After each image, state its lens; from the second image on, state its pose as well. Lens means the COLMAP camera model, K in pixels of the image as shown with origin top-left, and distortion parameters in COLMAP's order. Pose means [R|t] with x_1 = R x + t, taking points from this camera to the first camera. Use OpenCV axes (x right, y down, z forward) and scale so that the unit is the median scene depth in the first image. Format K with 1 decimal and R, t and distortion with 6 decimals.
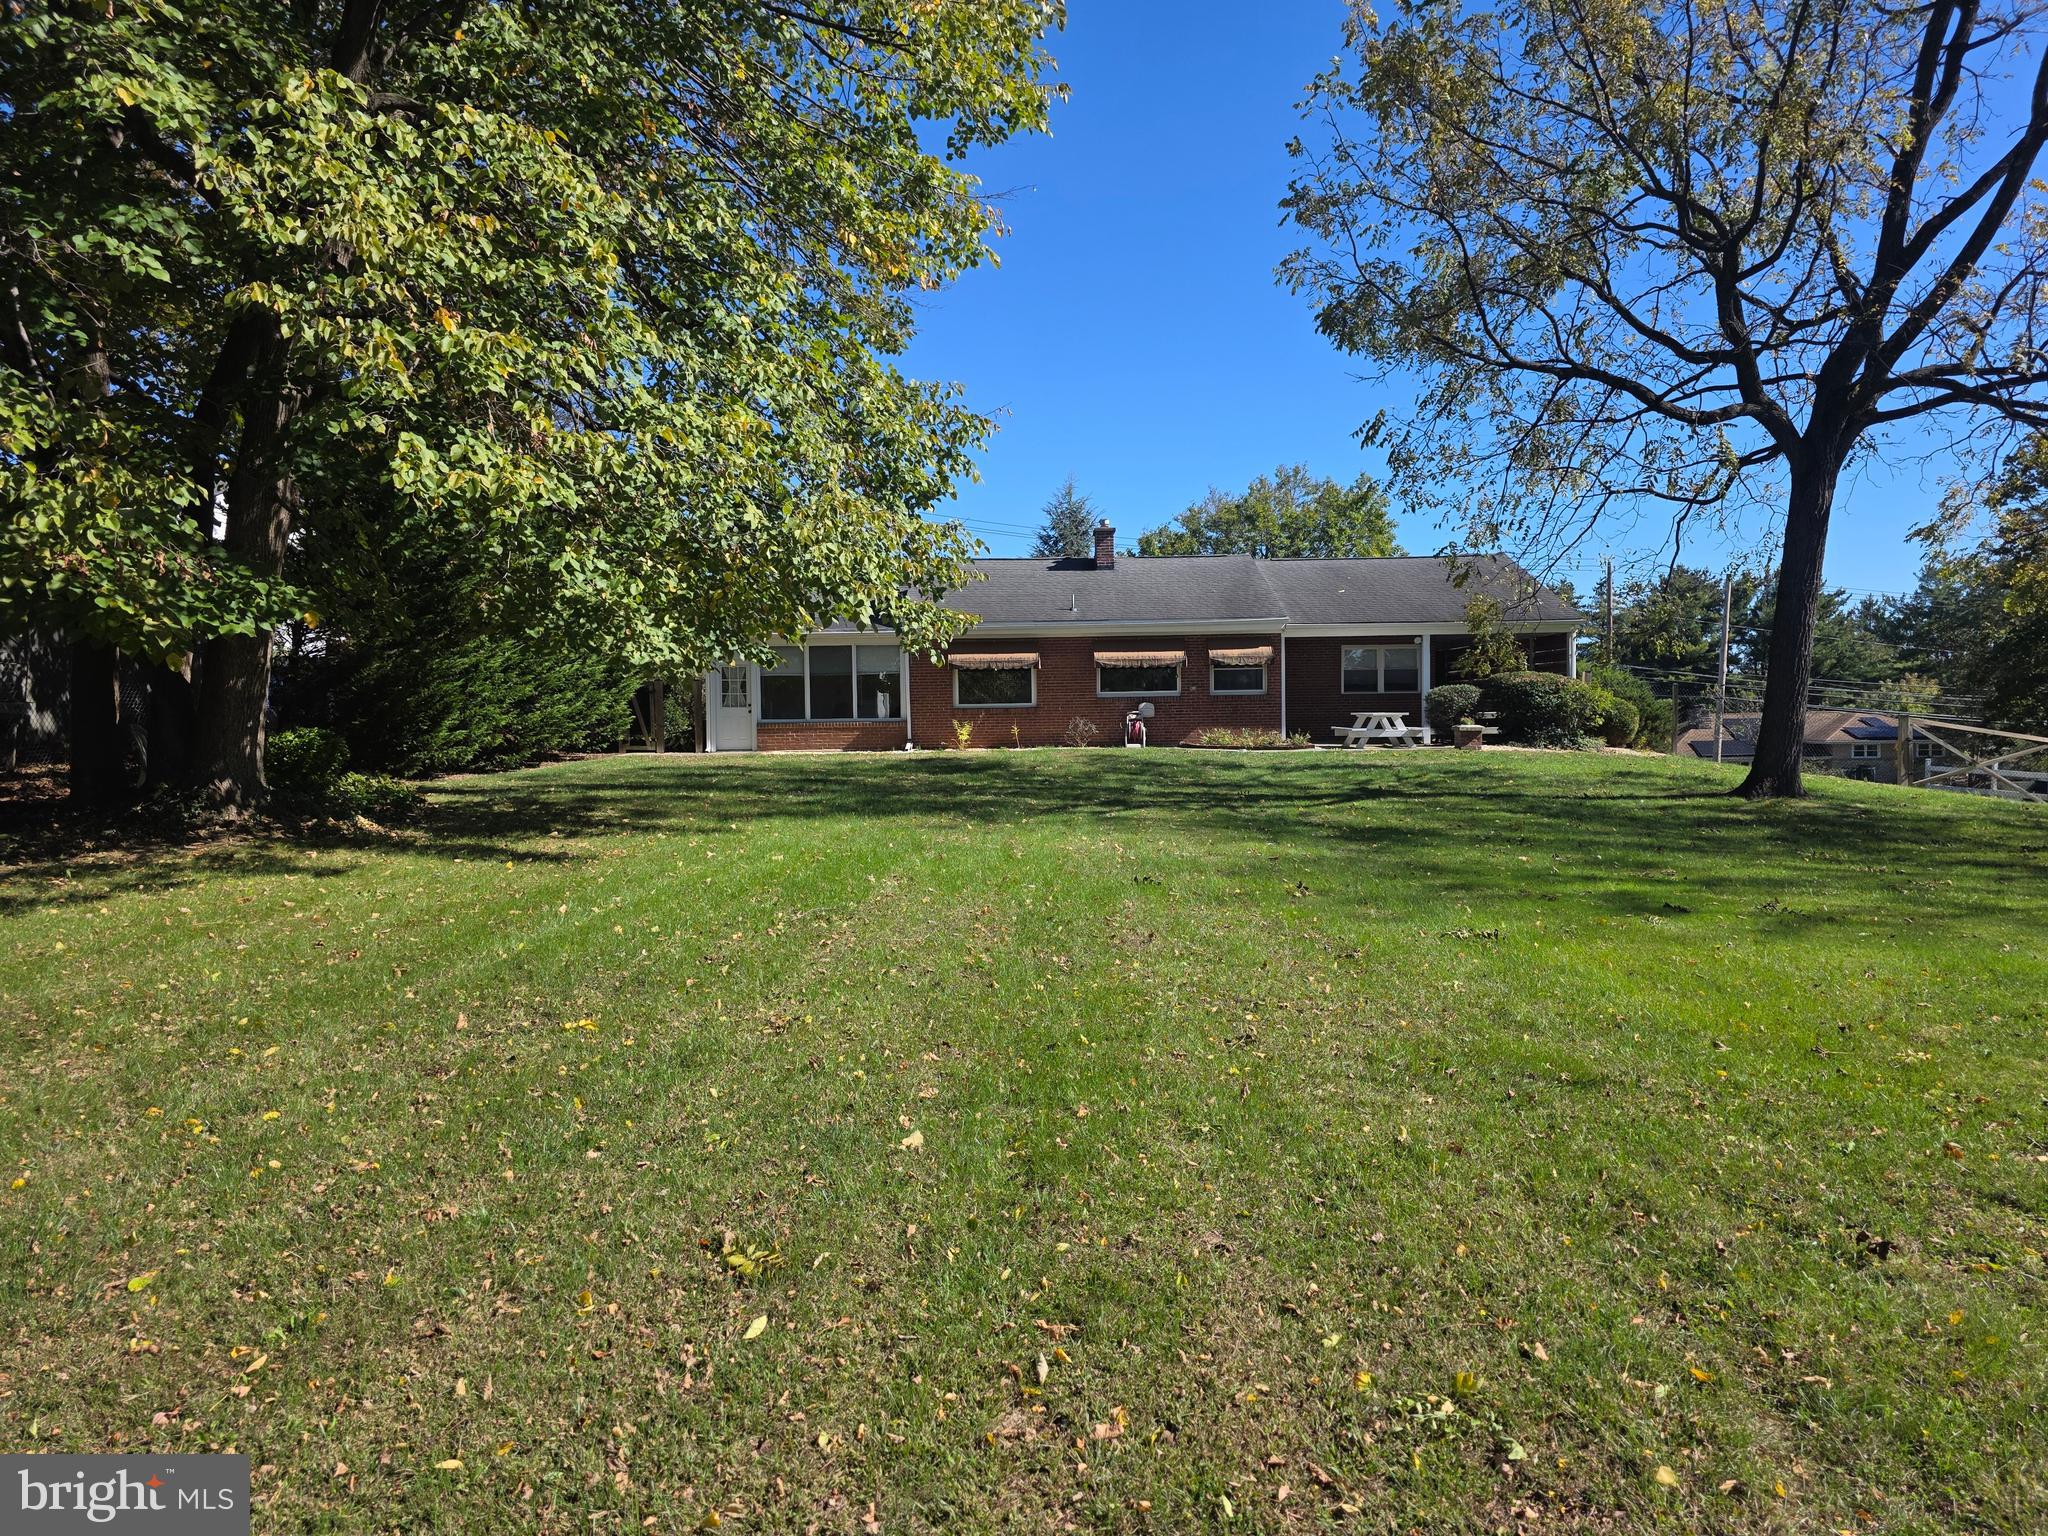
lens RADIAL K [[1359.4, 0, 1037.6], [0, 1359.4, 757.0], [0, 0, 1]] dist [0.054219, -0.041415]
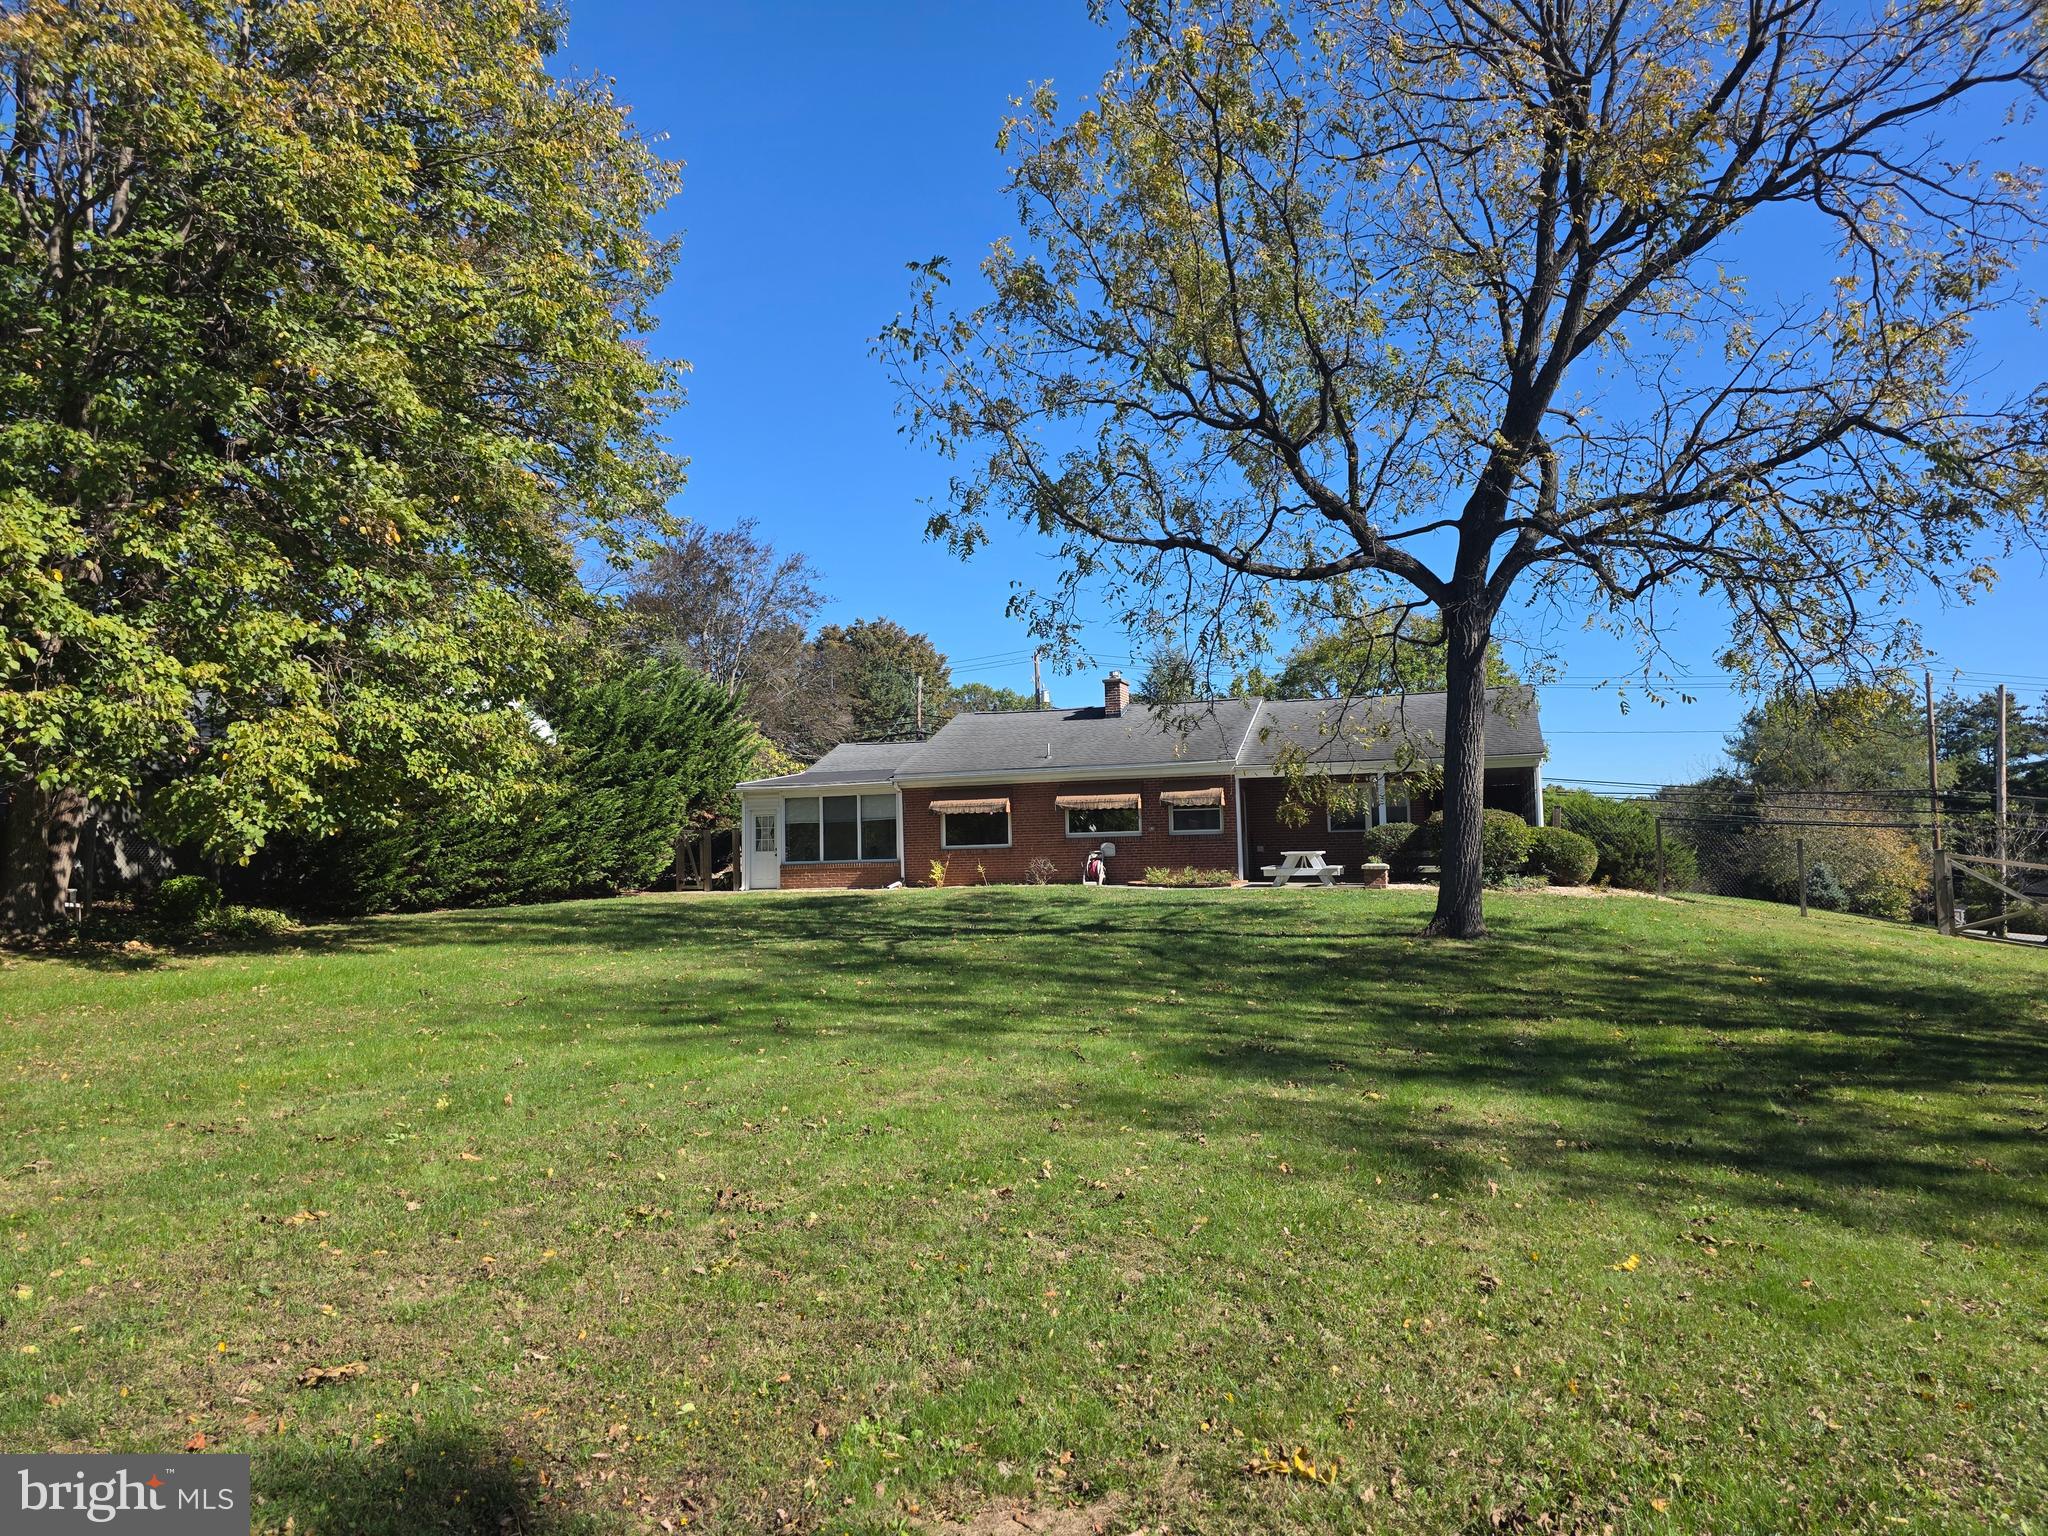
lens RADIAL K [[1359.4, 0, 1002.5], [0, 1359.4, 778.7], [0, 0, 1]] dist [0.054219, -0.041415]
pose [[0.945149, -0.026546, -0.325558, 0.349240], [-0.000518, 0.996569, -0.082763, -0.002261], [0.326638, 0.078392, 0.941893, -0.028347]]
